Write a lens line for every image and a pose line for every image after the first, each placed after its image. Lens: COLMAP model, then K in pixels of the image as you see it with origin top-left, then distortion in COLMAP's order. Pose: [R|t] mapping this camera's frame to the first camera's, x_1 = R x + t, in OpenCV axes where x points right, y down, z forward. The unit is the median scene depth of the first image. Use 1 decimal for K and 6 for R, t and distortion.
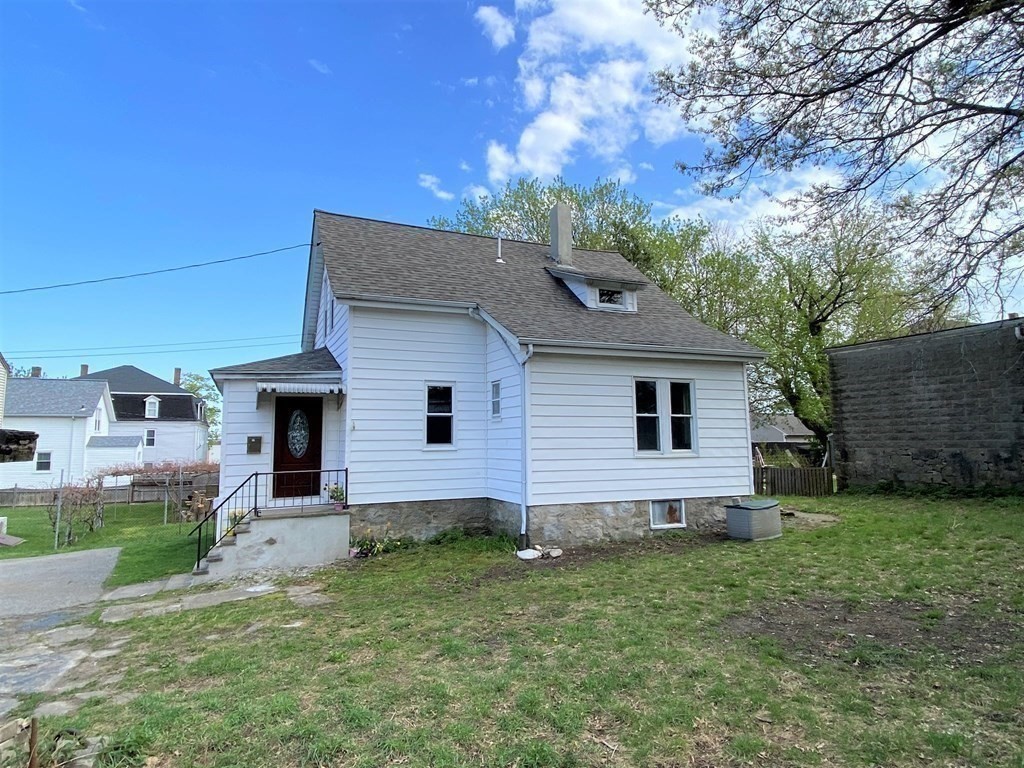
lens RADIAL K [[612.9, 0, 514.5], [0, 612.9, 383.5], [0, 0, 1]] dist [0.048602, -0.042828]
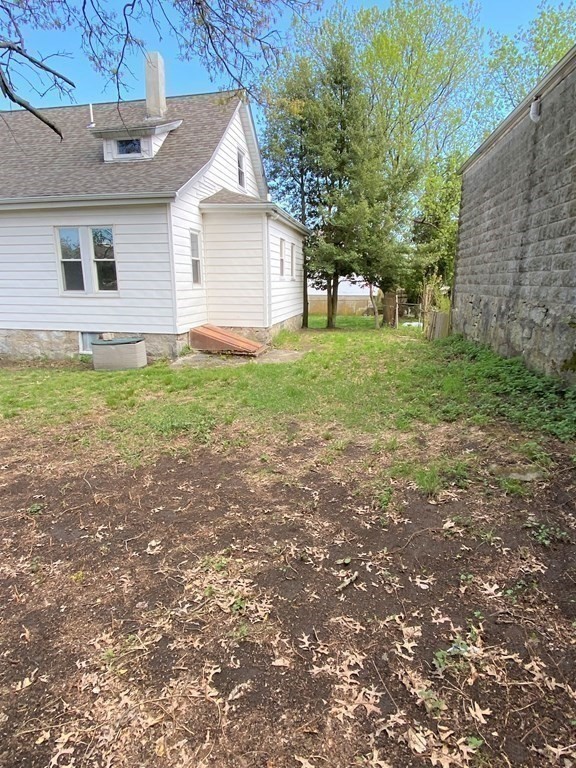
lens RADIAL K [[459.7, 0, 296.0], [0, 459.7, 384.0], [0, 0, 1]] dist [0.048602, -0.042828]
pose [[0.816656, 0.137929, -0.560400, 1.071258], [0.049987, 0.950467, 0.306780, 0.024307], [0.574956, -0.278546, 0.769310, 0.479719]]
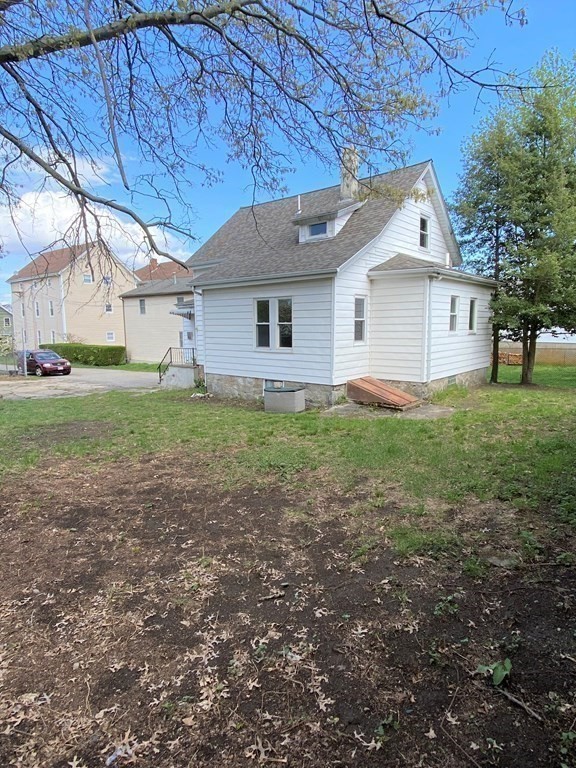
lens RADIAL K [[459.7, 0, 289.2], [0, 459.7, 387.8], [0, 0, 1]] dist [0.048602, -0.042828]
pose [[0.439615, 0.134895, -0.887999, 1.234308], [0.092983, 0.976511, 0.194373, -0.007936], [0.893360, -0.168018, 0.416746, 0.543374]]
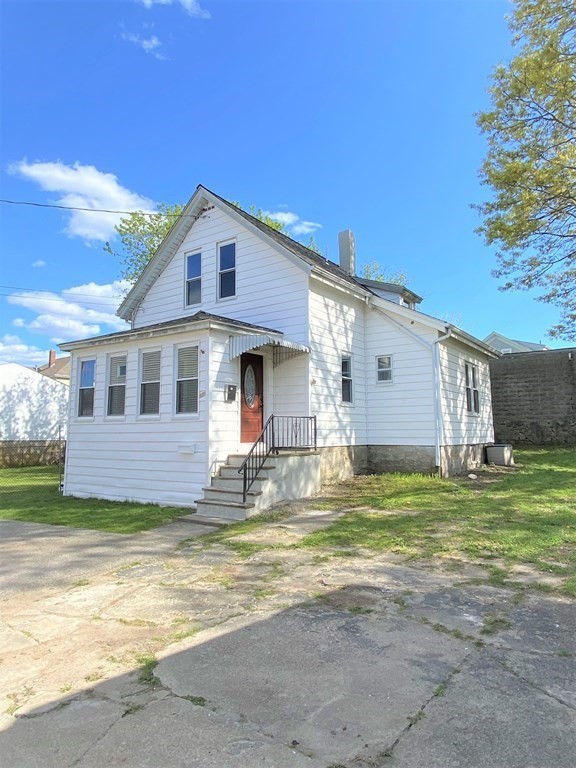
lens RADIAL K [[477.7, 0, 282.3], [0, 477.7, 382.1], [0, 0, 1]] dist [0.014659, -0.003654]
pose [[0.866398, 0.061894, 0.495503, -0.730094], [-0.055786, 0.998074, -0.027126, 0.093937], [-0.496228, -0.004140, 0.868183, 0.222094]]
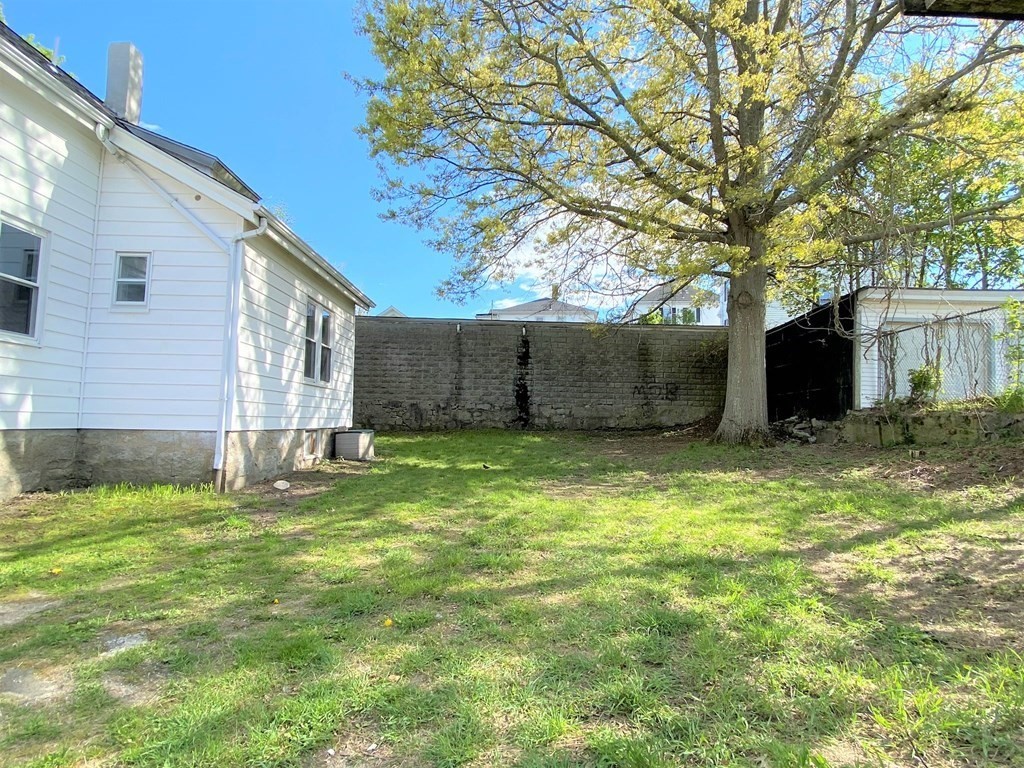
lens RADIAL K [[517.4, 0, 511.5], [0, 517.4, 376.5], [0, 0, 1]] dist [0.001466, -0.000913]
pose [[0.397745, 0.097465, 0.912304, -0.371412], [-0.109673, 0.992263, -0.058193, 0.118703], [-0.910918, -0.076910, 0.405357, 0.393813]]
